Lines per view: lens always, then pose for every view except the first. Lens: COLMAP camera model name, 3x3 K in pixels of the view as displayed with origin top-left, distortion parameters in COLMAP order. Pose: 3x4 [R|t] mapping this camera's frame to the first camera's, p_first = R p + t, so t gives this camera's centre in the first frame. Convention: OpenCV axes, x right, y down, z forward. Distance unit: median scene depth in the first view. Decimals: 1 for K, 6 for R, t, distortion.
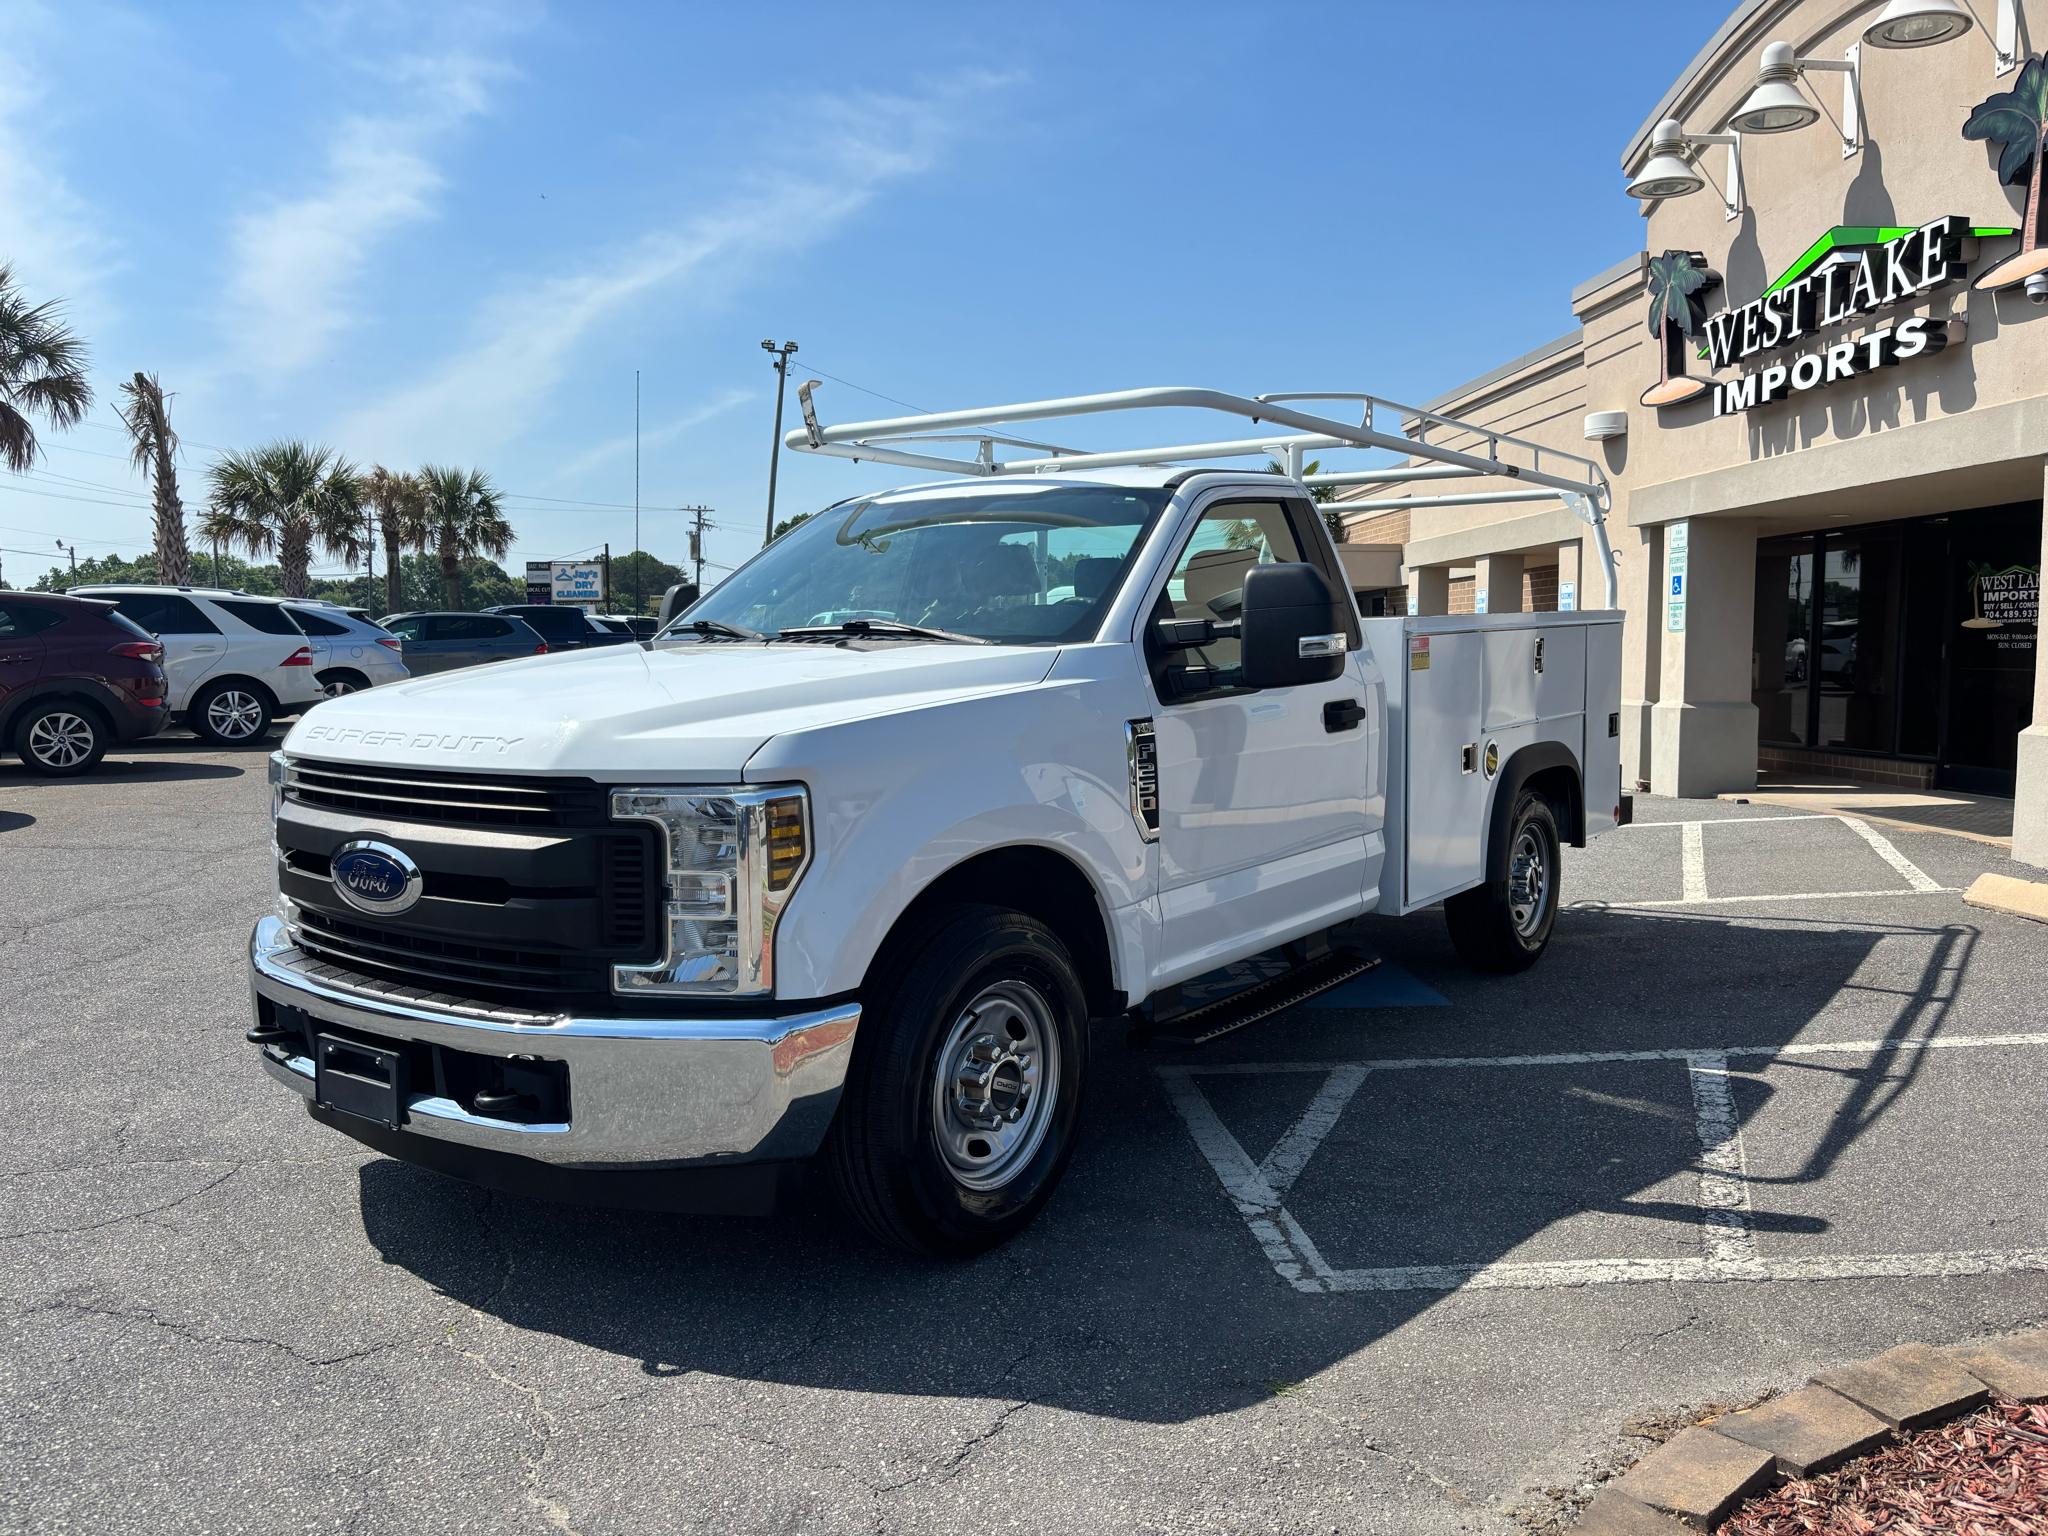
lens RADIAL K [[1557.0, 0, 1041.3], [0, 1557.0, 771.3], [0, 0, 1]] dist [0.034823, -0.036305]
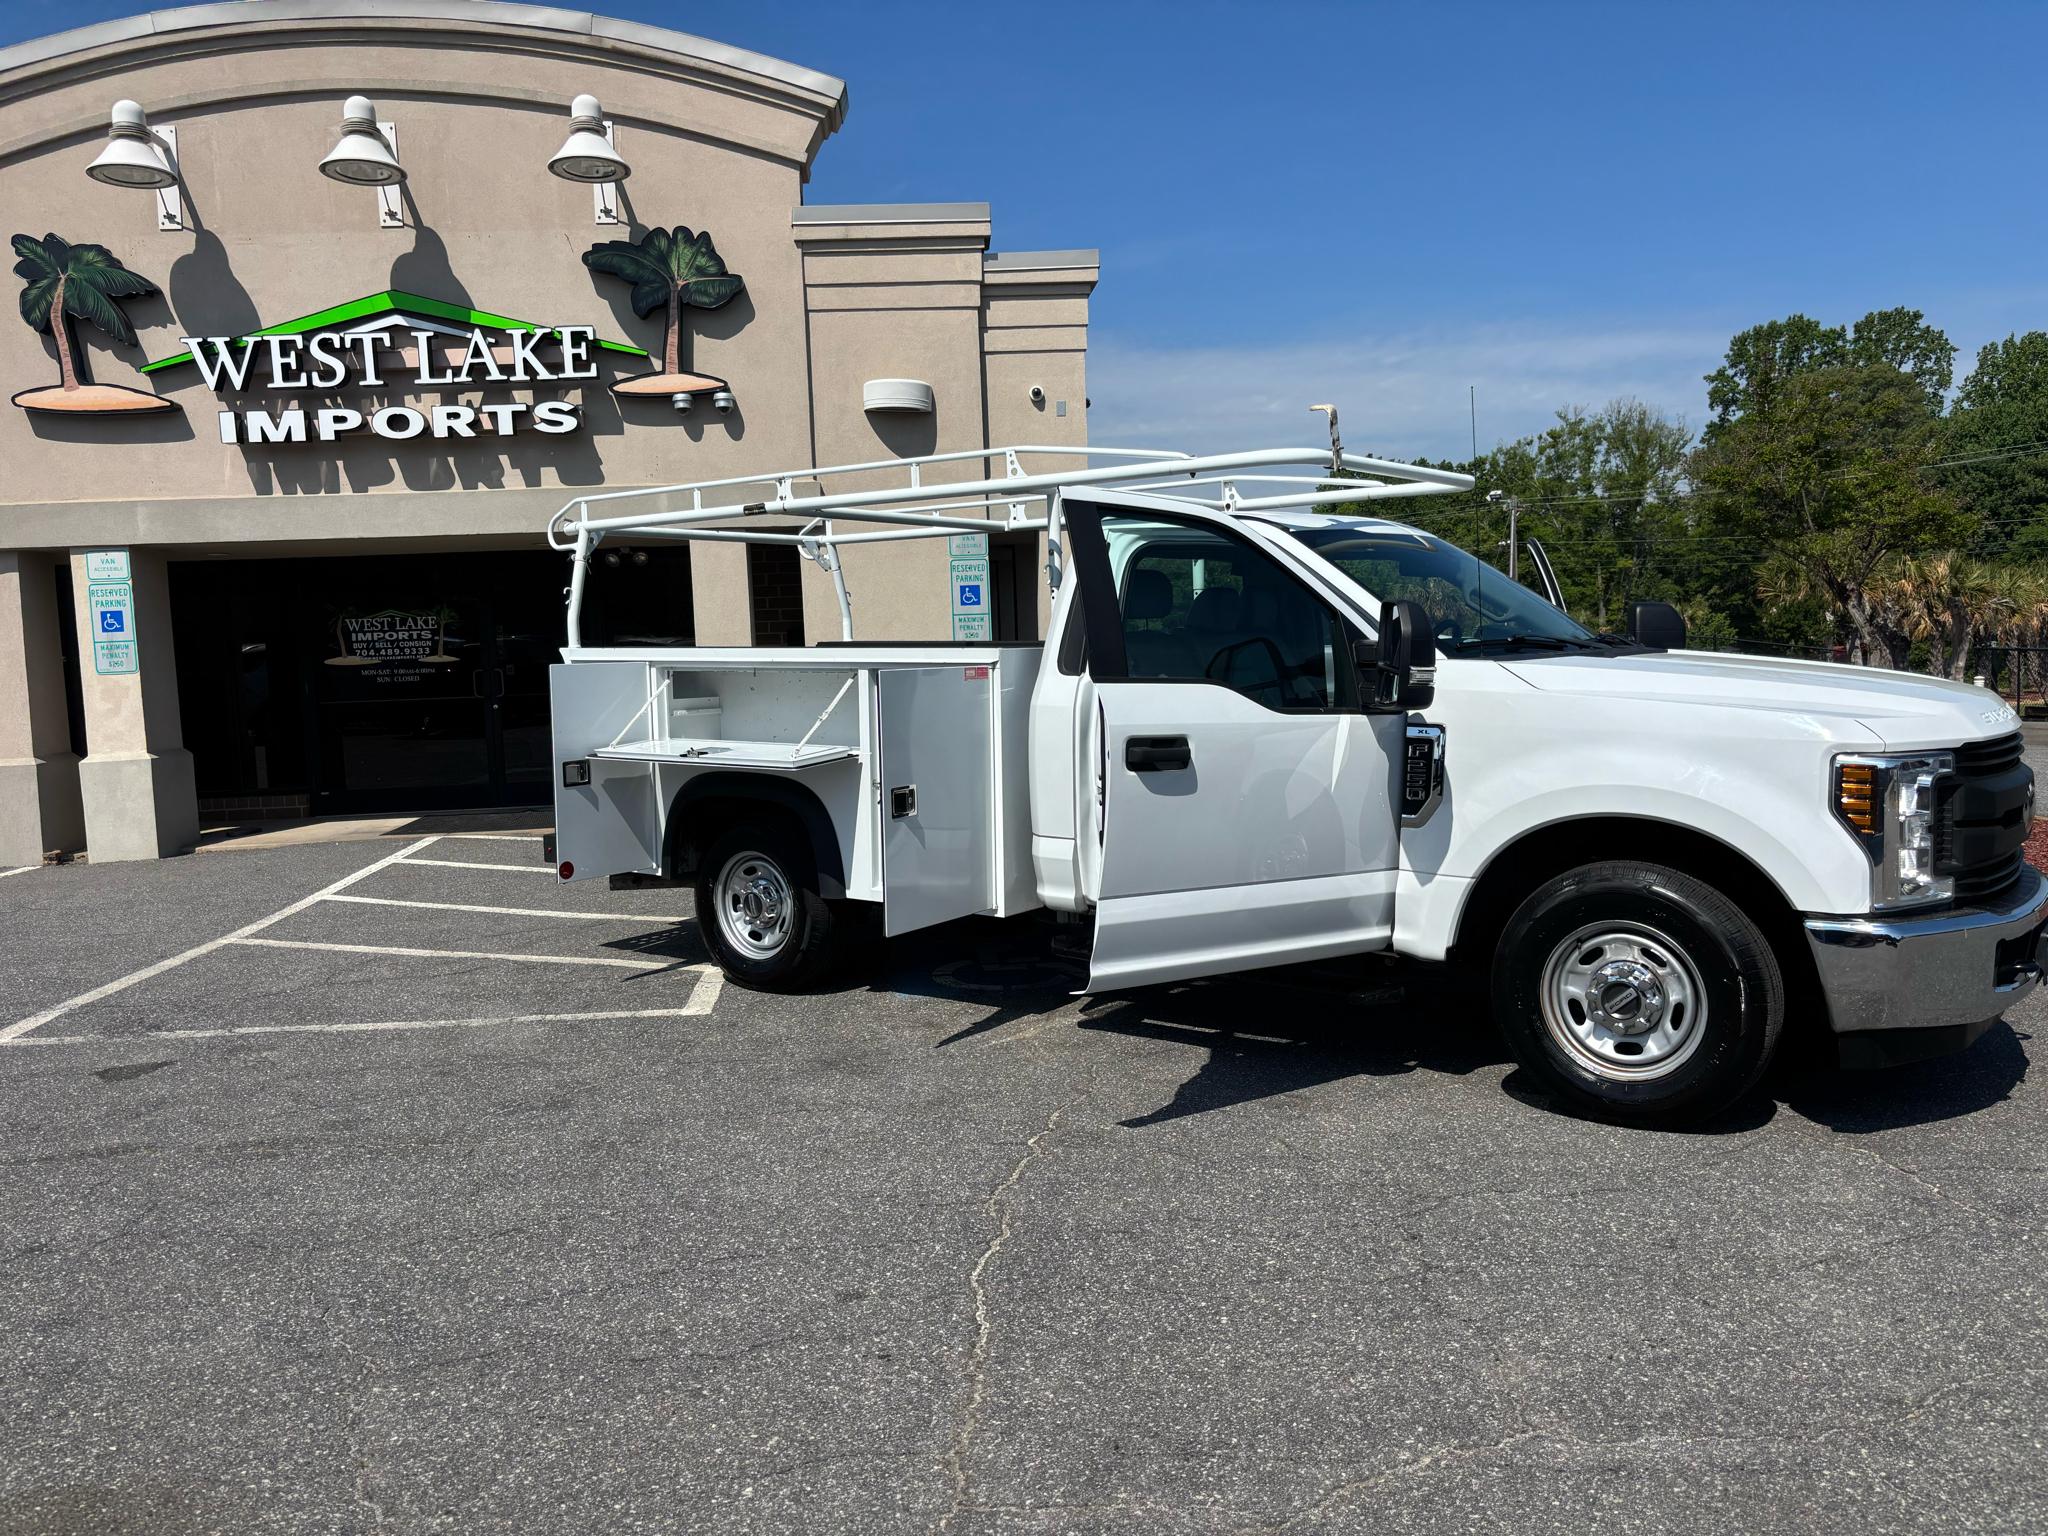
lens RADIAL K [[1557.0, 0, 1021.2], [0, 1557.0, 773.0], [0, 0, 1]] dist [0.034823, -0.036305]
pose [[0.006087, -0.080474, 0.996738, -0.666414], [0.113406, 0.990382, 0.079268, -0.064986], [-0.993530, 0.112554, 0.015155, 0.680011]]
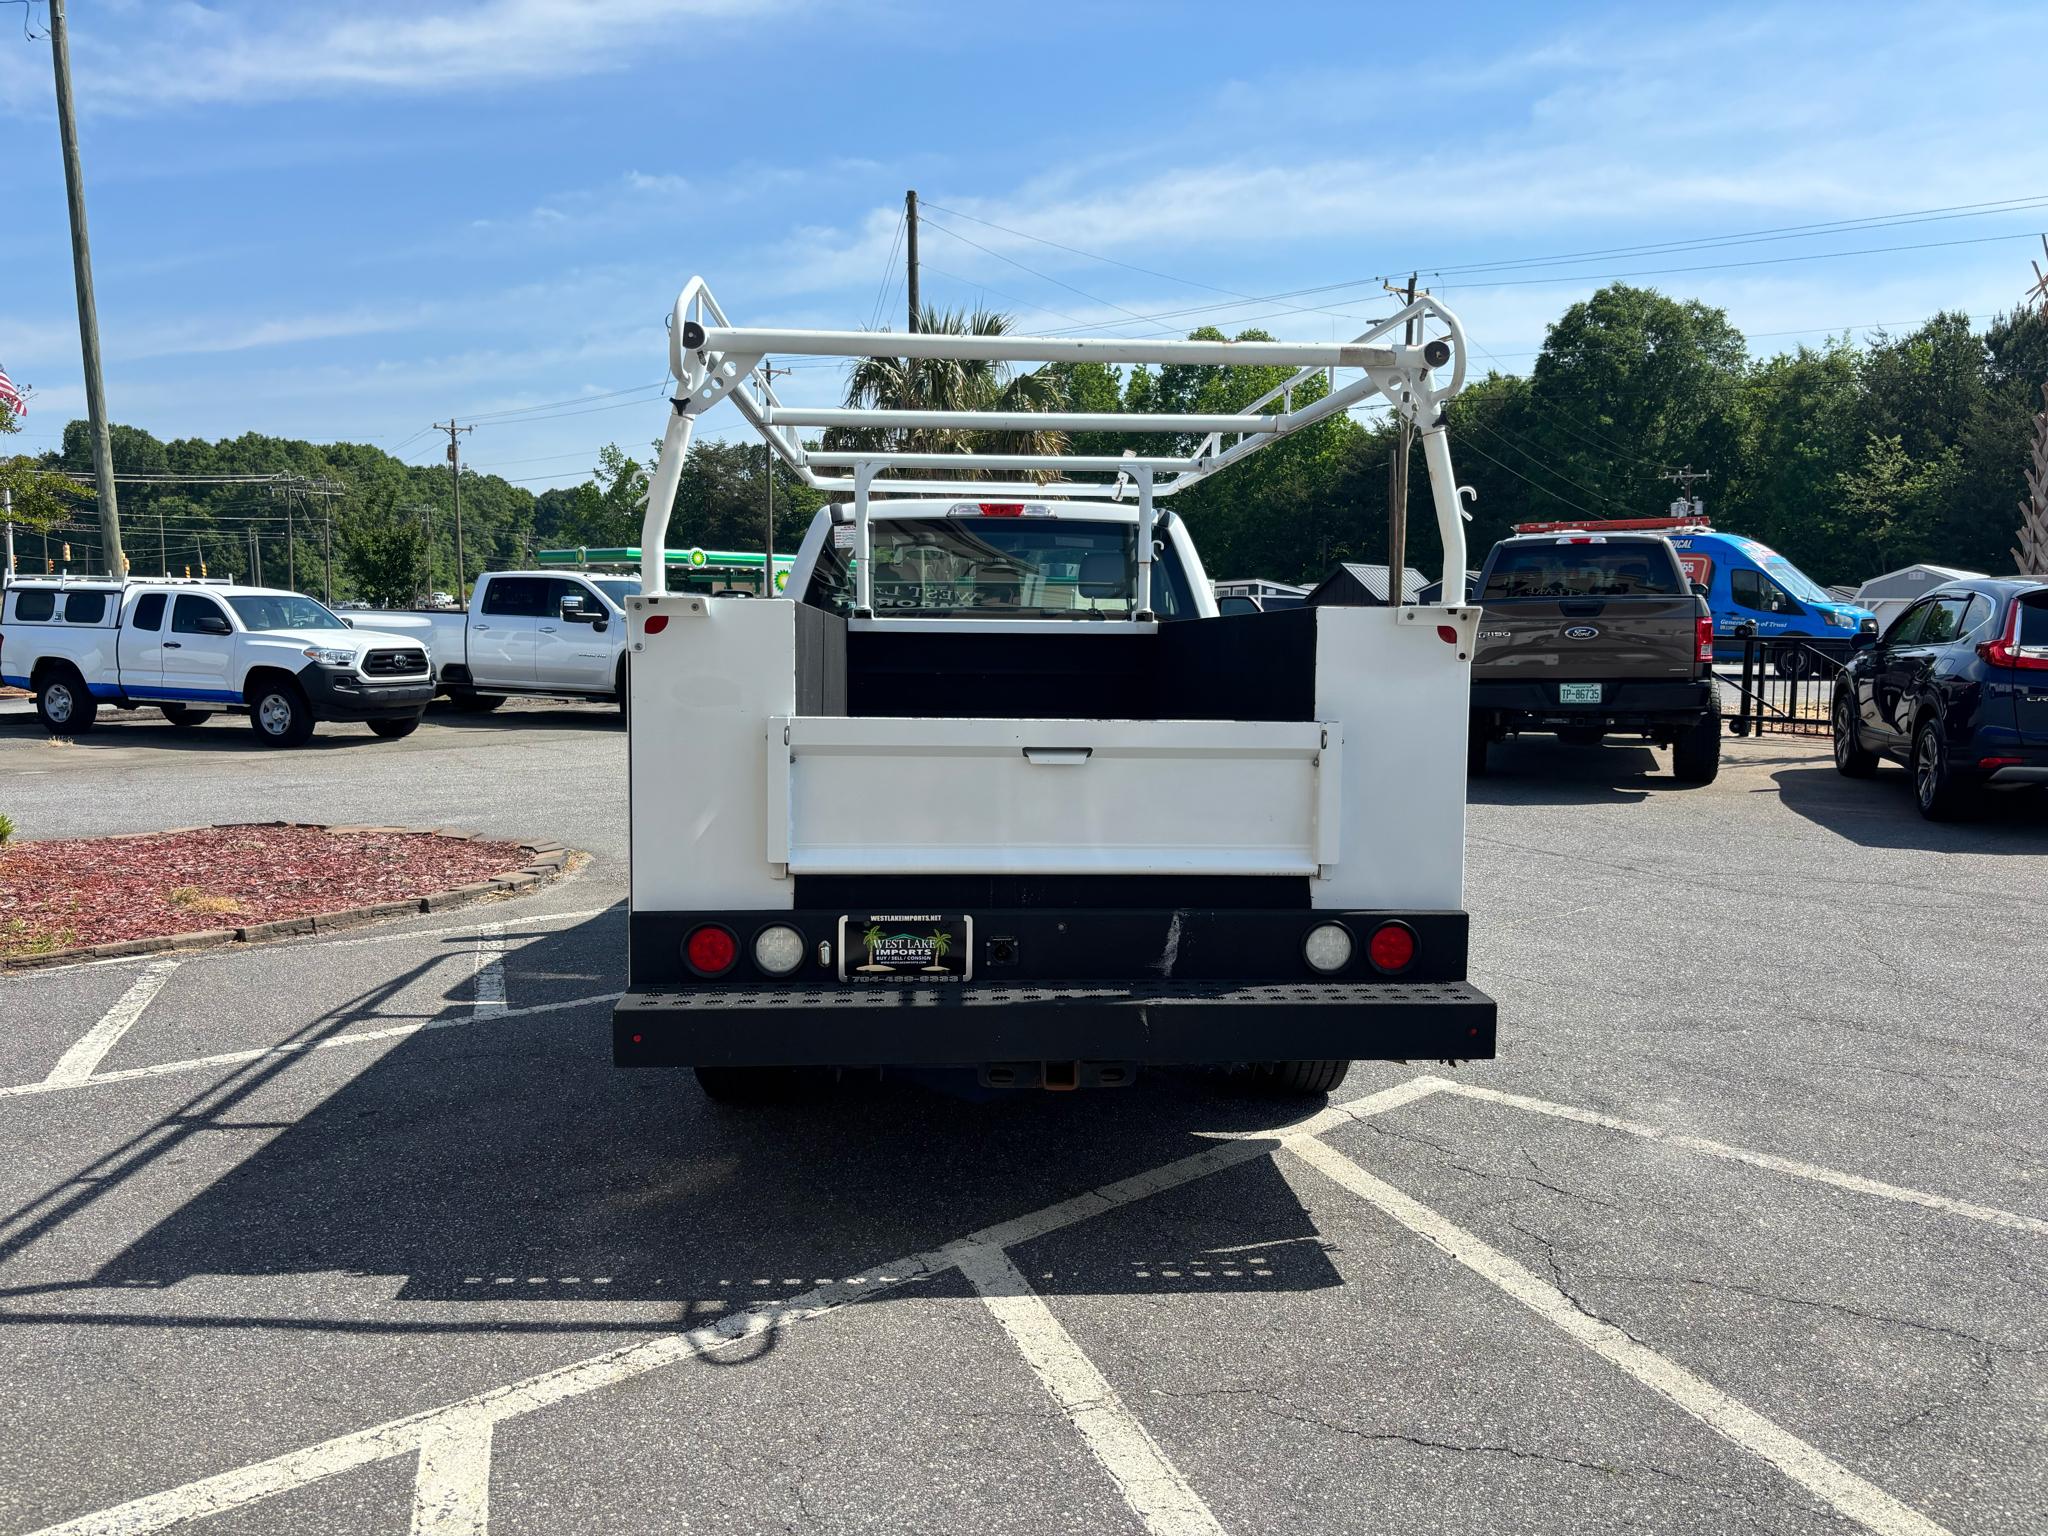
lens RADIAL K [[1557.0, 0, 1029.0], [0, 1557.0, 723.4], [0, 0, 1]] dist [0.034823, -0.036305]
pose [[-0.764735, 0.040861, -0.643048, 0.468798], [-0.060609, 0.989001, 0.134923, -0.108326], [0.641488, 0.142154, -0.753847, 1.147778]]
